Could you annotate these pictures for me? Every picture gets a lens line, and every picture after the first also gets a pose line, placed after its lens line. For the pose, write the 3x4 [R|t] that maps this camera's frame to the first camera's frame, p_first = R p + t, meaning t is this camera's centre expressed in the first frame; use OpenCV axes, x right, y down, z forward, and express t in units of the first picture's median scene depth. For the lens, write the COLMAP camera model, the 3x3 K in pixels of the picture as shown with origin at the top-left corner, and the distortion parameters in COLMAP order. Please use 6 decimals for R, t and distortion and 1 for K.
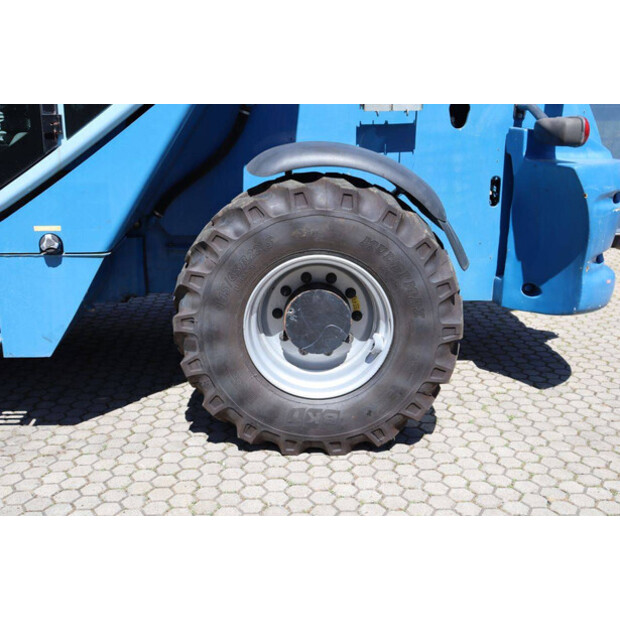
lens RADIAL K [[744.1, 0, 309.5], [0, 744.1, 308.7], [0, 0, 1]] dist [0.010264, 0.000000]
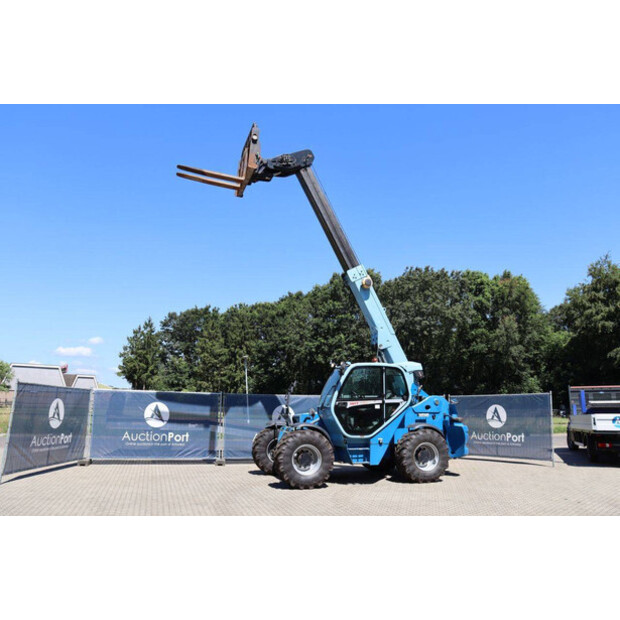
lens RADIAL K [[490.0, 0, 306.0], [0, 490.0, 309.3], [0, 0, 1]] dist [-0.152840, 0.073667]
pose [[0.969477, 0.057063, 0.238449, -1.673189], [0.056831, 0.893753, -0.444945, 0.550298], [-0.238505, 0.444915, 0.863230, -2.182807]]
